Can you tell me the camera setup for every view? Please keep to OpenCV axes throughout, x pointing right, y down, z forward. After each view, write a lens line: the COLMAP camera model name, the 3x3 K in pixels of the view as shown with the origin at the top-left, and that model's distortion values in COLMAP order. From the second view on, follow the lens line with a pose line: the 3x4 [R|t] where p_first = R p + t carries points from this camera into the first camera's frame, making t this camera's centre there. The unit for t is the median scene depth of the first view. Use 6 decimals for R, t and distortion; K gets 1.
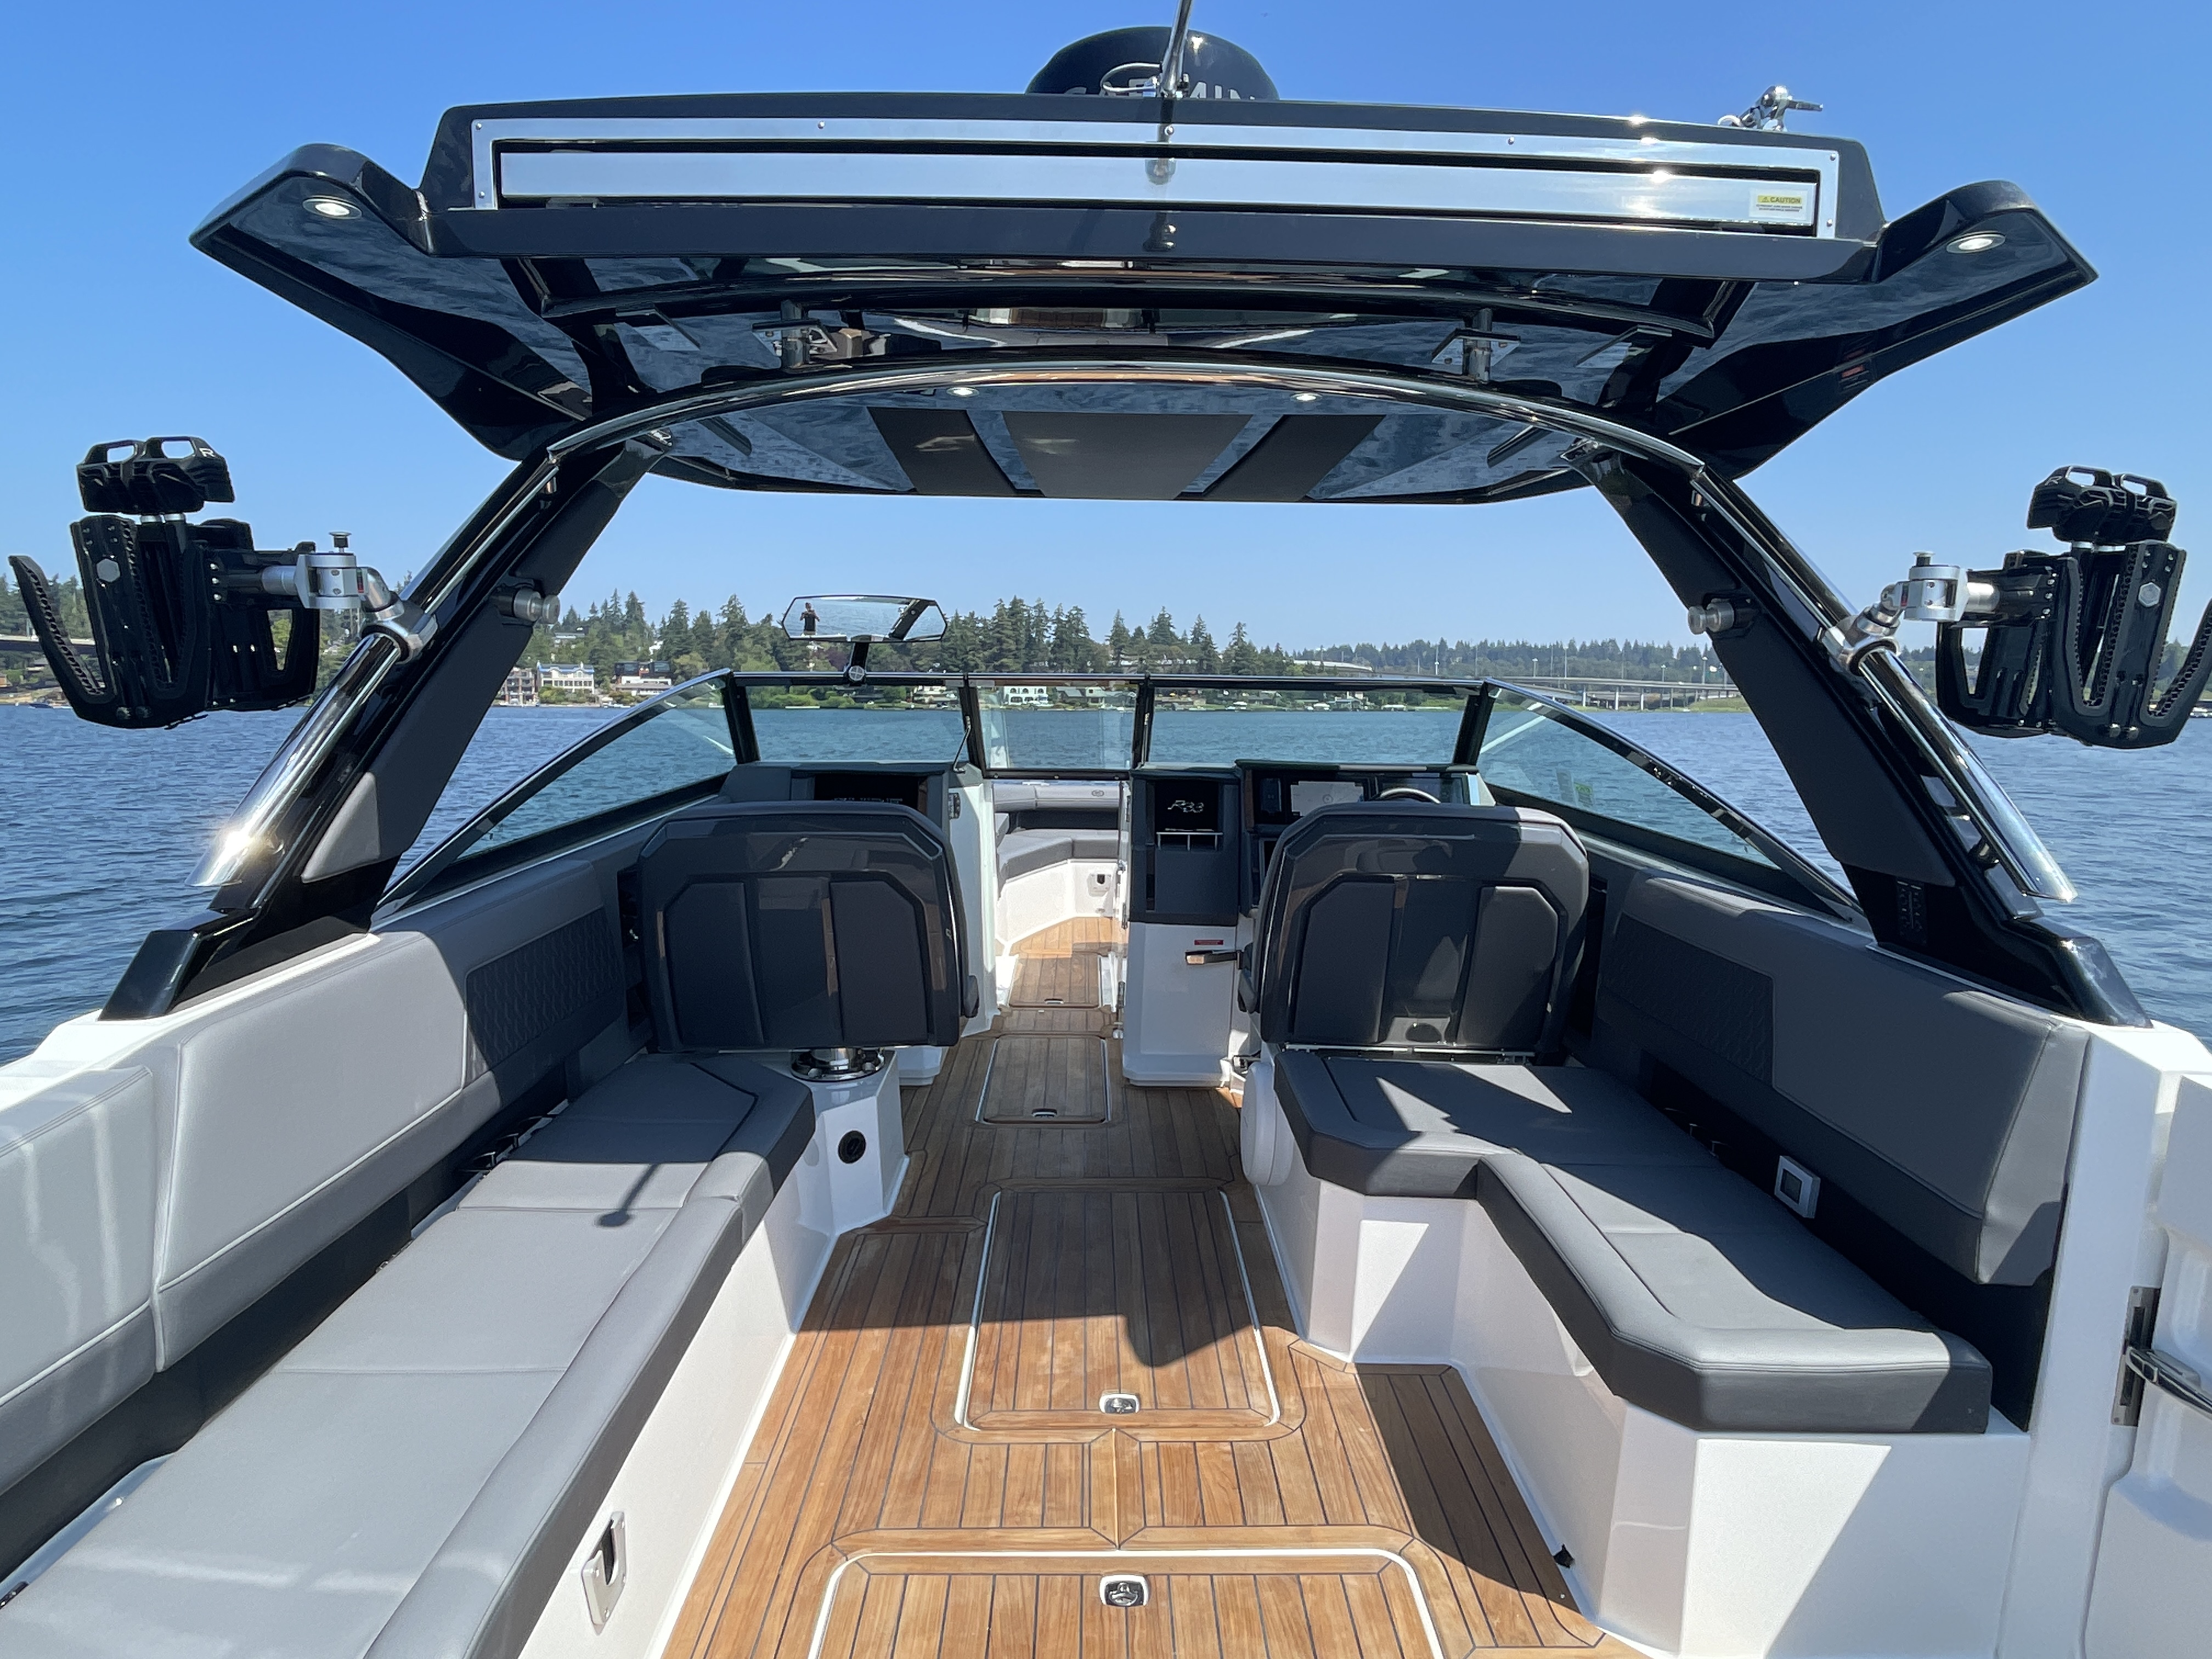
lens RADIAL K [[1280.7, 0, 1106.0], [0, 1280.7, 829.5], [0, 0, 1]] dist [-0.048507, 0.000271]
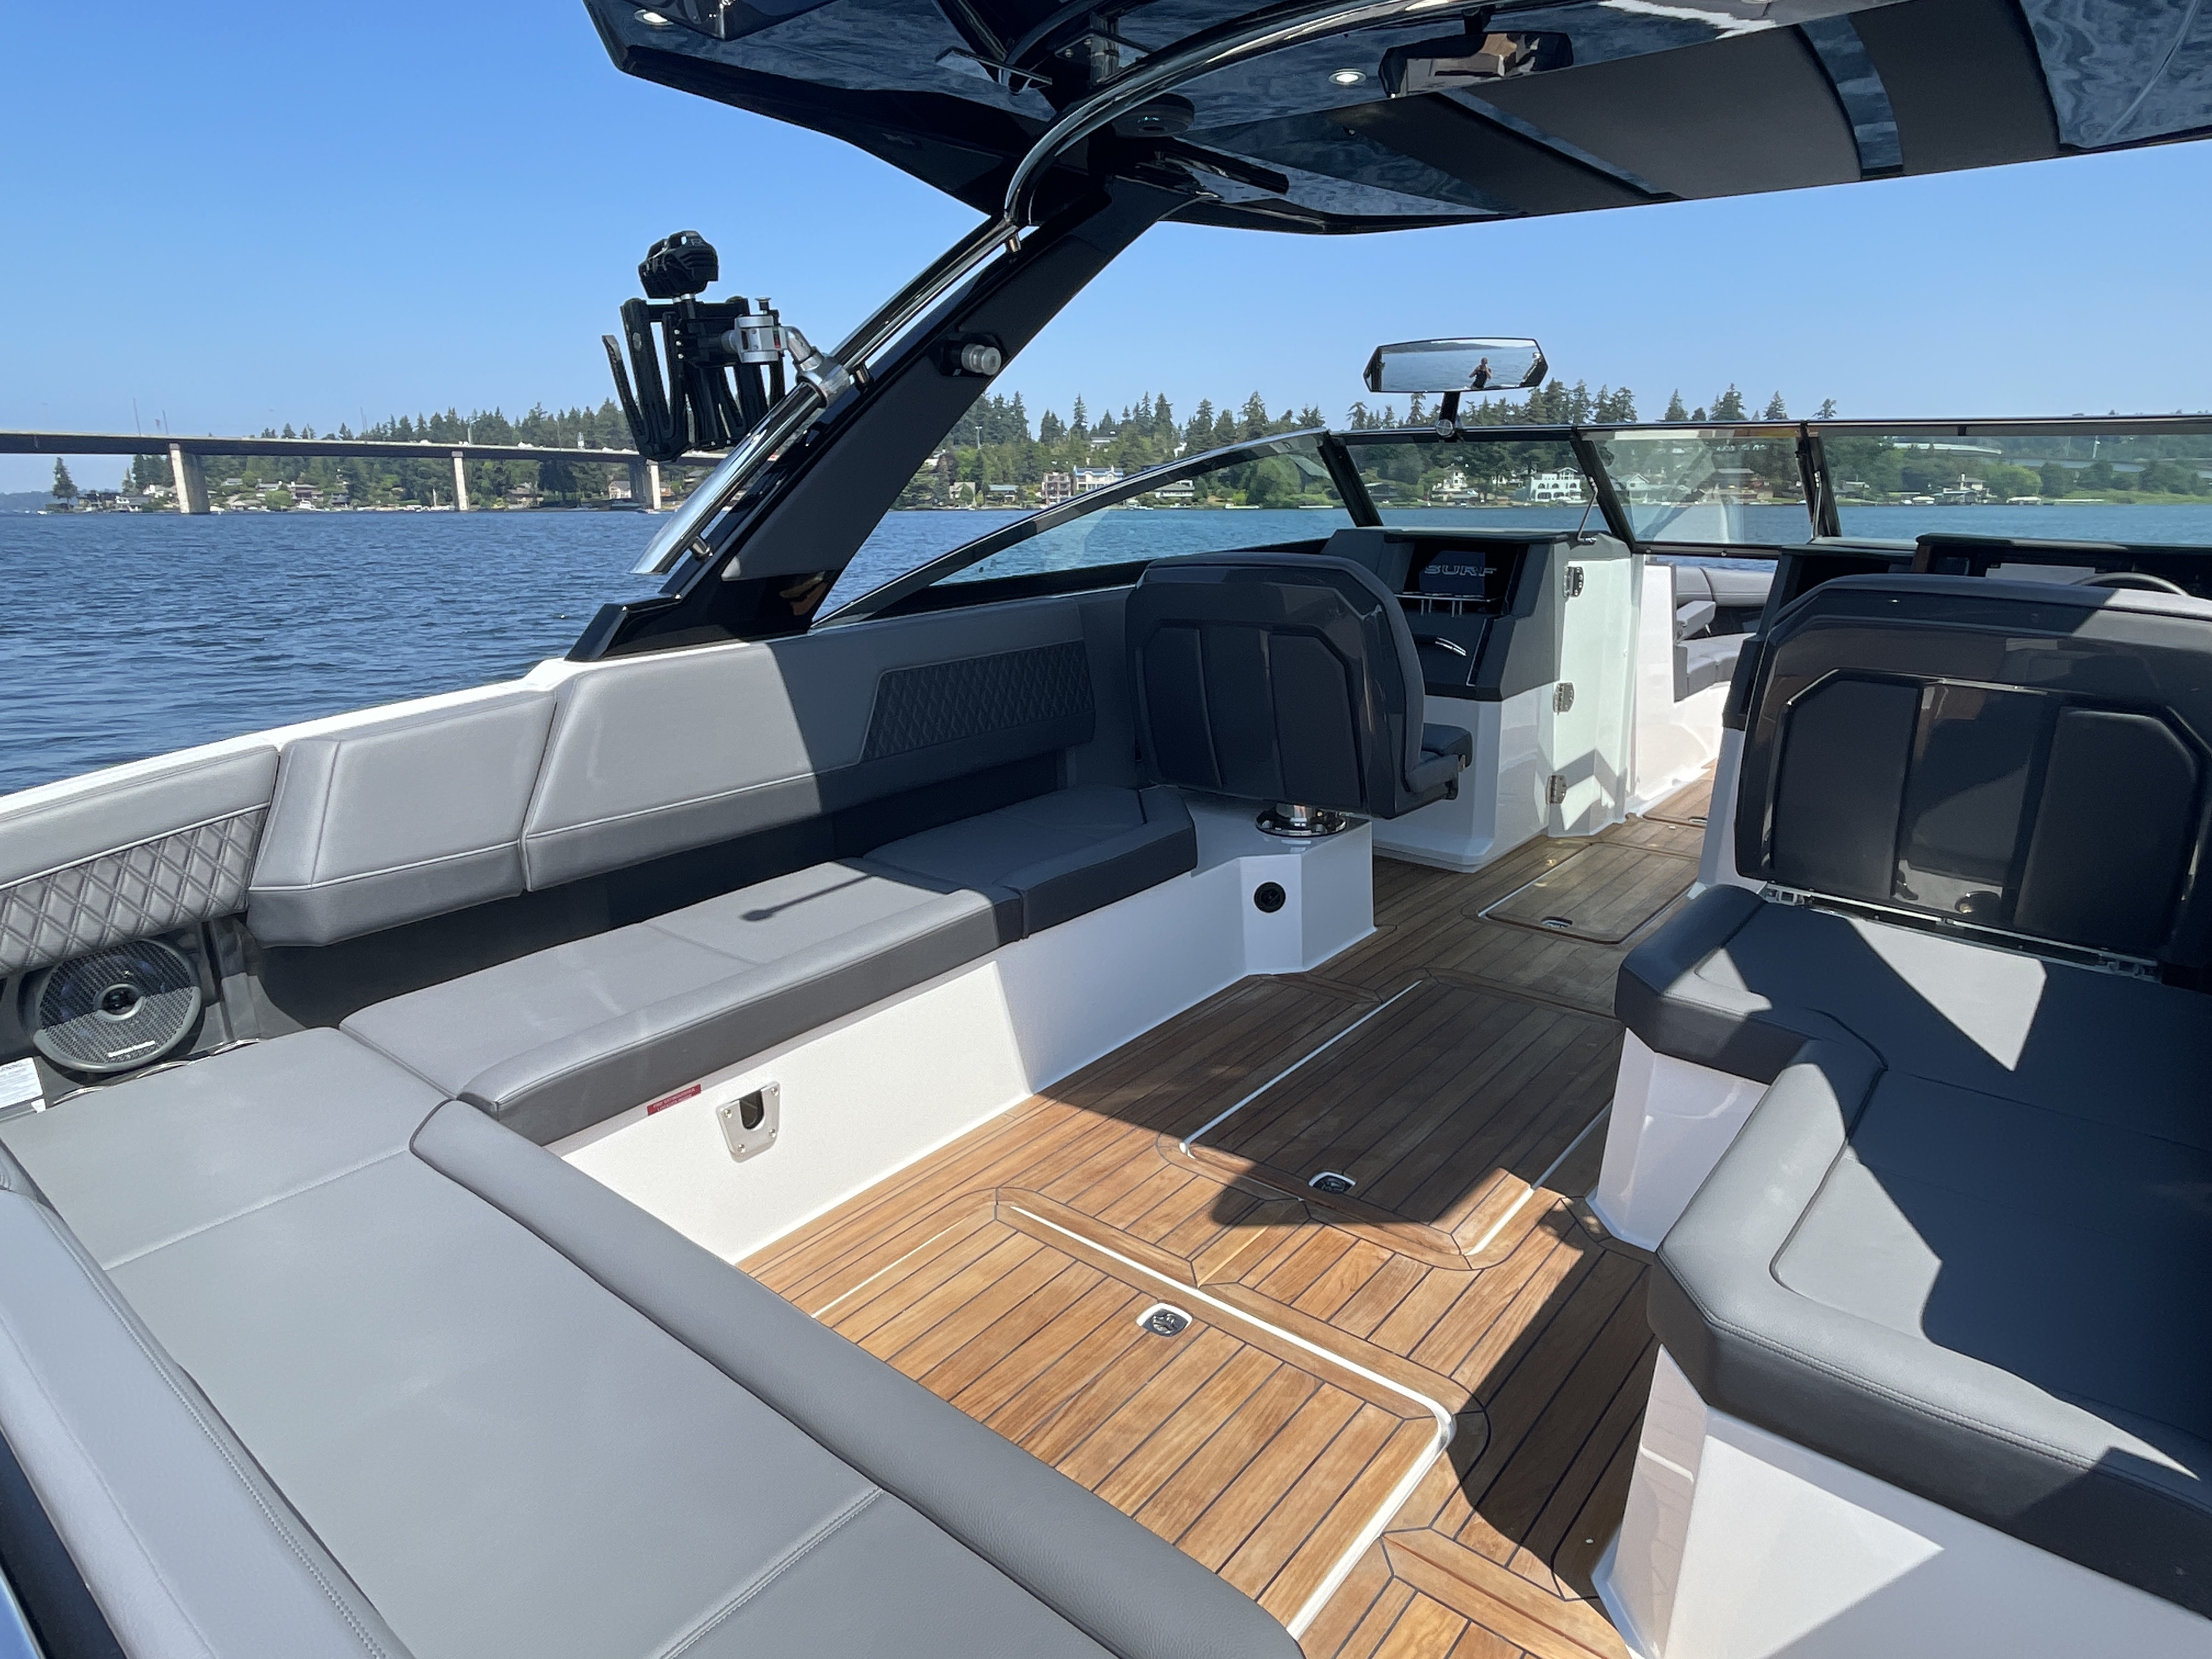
lens RADIAL K [[1293.3, 0, 1106.0], [0, 1293.3, 829.5], [0, 0, 1]] dist [-0.022003, -0.000531]
pose [[0.761767, 0.156398, -0.628690, 0.522322], [-0.060716, 0.983387, 0.171067, 0.041198], [0.645000, -0.092141, 0.758607, 0.203867]]
